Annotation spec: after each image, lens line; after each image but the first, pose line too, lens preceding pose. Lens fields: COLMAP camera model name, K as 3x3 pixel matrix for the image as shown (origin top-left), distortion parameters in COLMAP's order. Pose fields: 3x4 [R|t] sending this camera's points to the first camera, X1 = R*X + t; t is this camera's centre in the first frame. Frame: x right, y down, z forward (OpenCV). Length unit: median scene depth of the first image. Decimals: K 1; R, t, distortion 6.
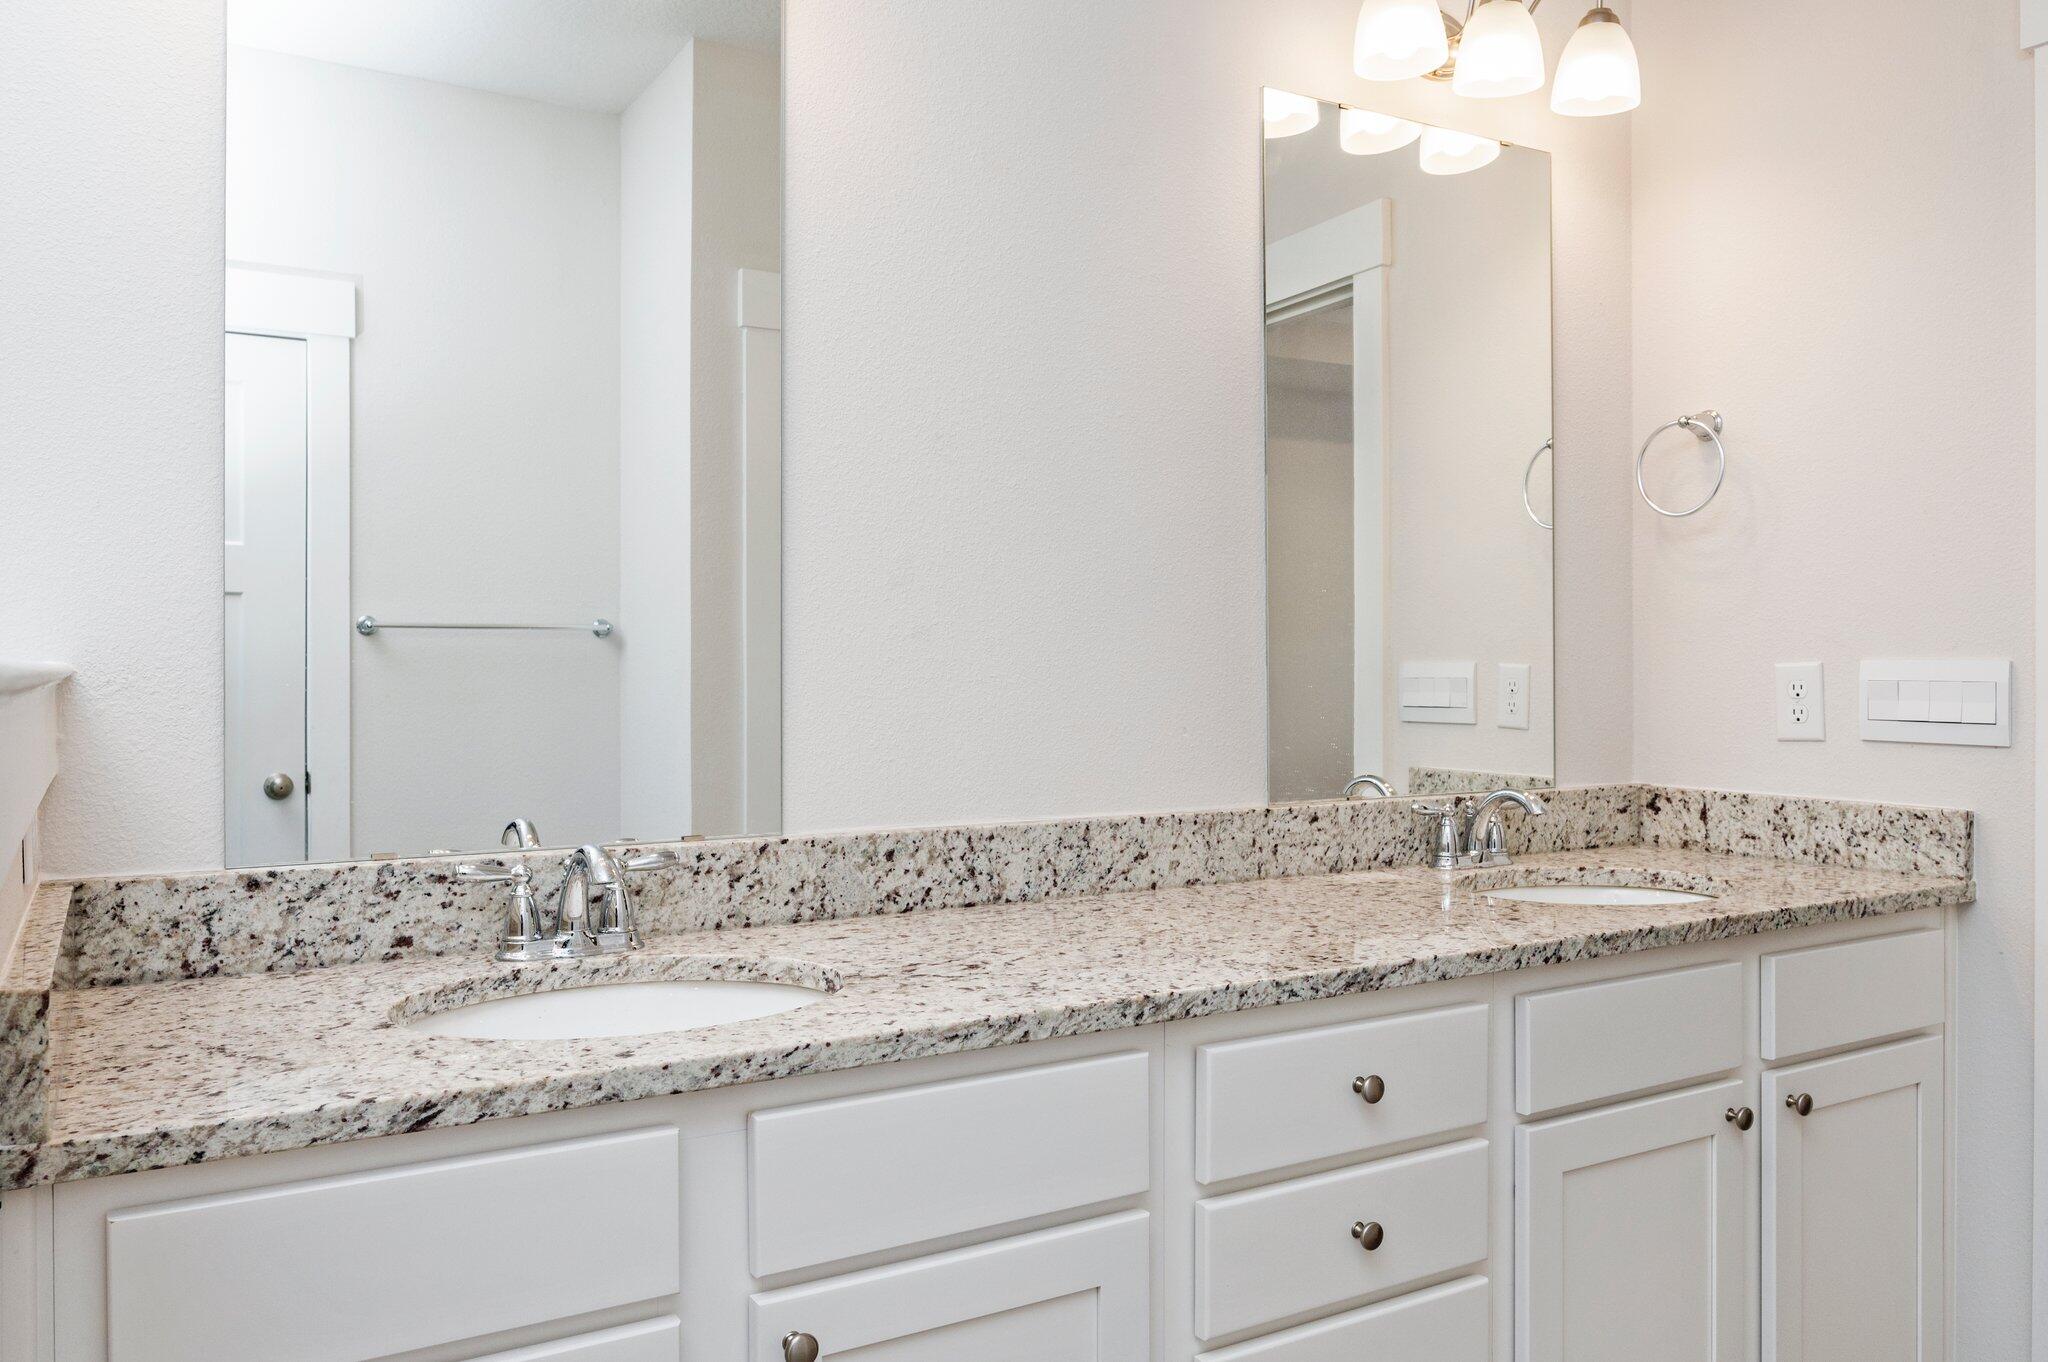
lens RADIAL K [[1508.8, 0, 1025.5], [0, 1508.8, 677.2], [0, 0, 1]] dist [-0.007969, -0.002276]
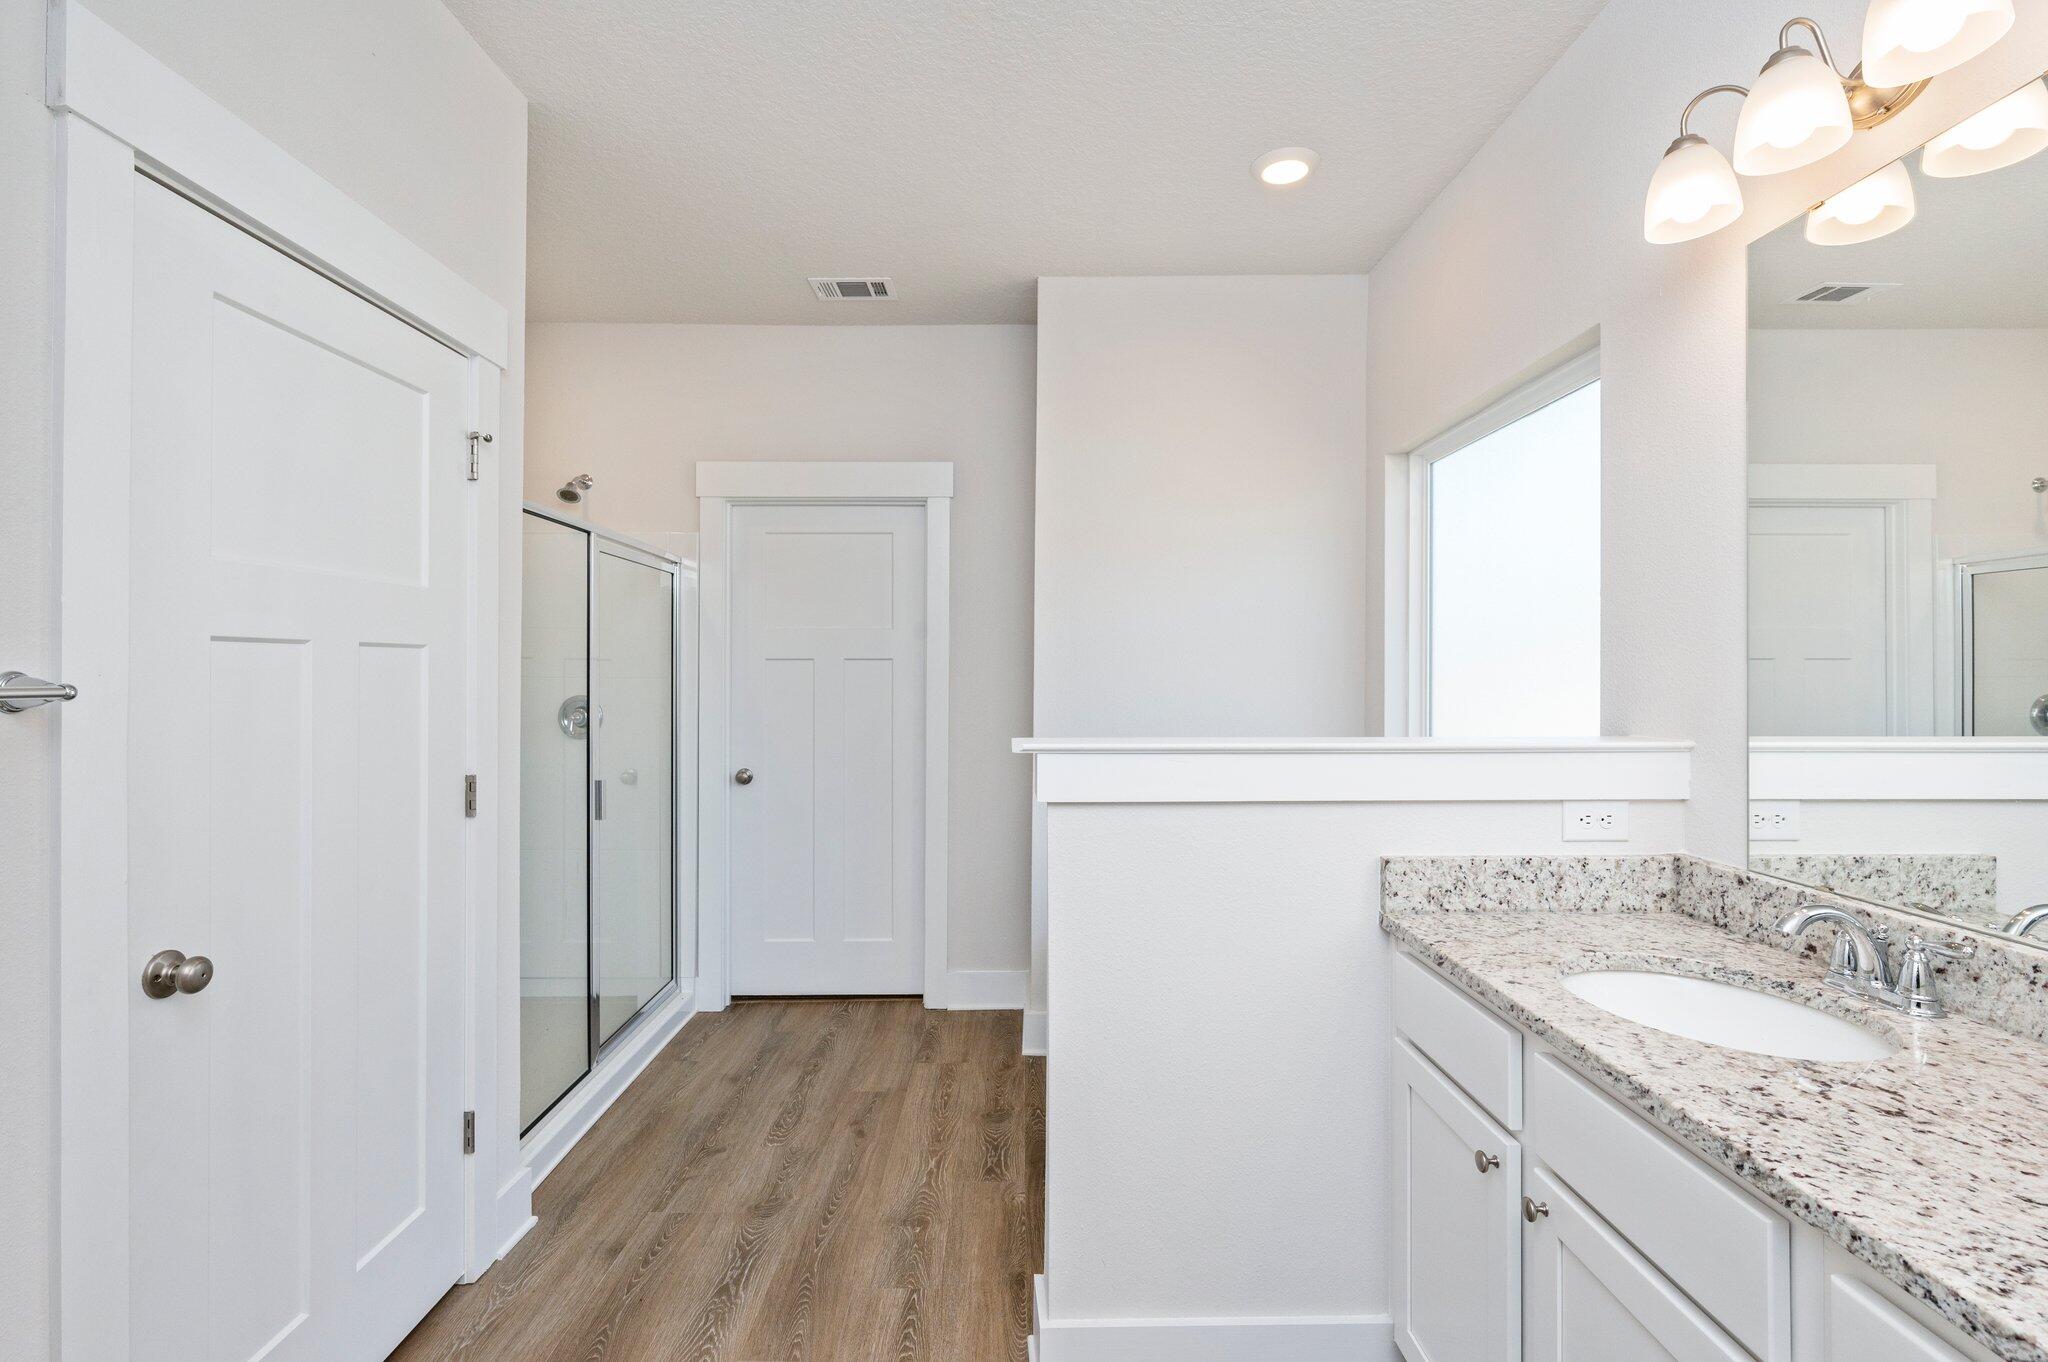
lens RADIAL K [[968.8, 0, 1023.6], [0, 968.8, 672.3], [0, 0, 1]] dist [0.002825, -0.001267]
pose [[-0.502788, 0.001419, -0.864409, 0.820279], [-0.004330, 0.999982, 0.004160, -0.095228], [0.864399, 0.005835, -0.502772, 0.869497]]
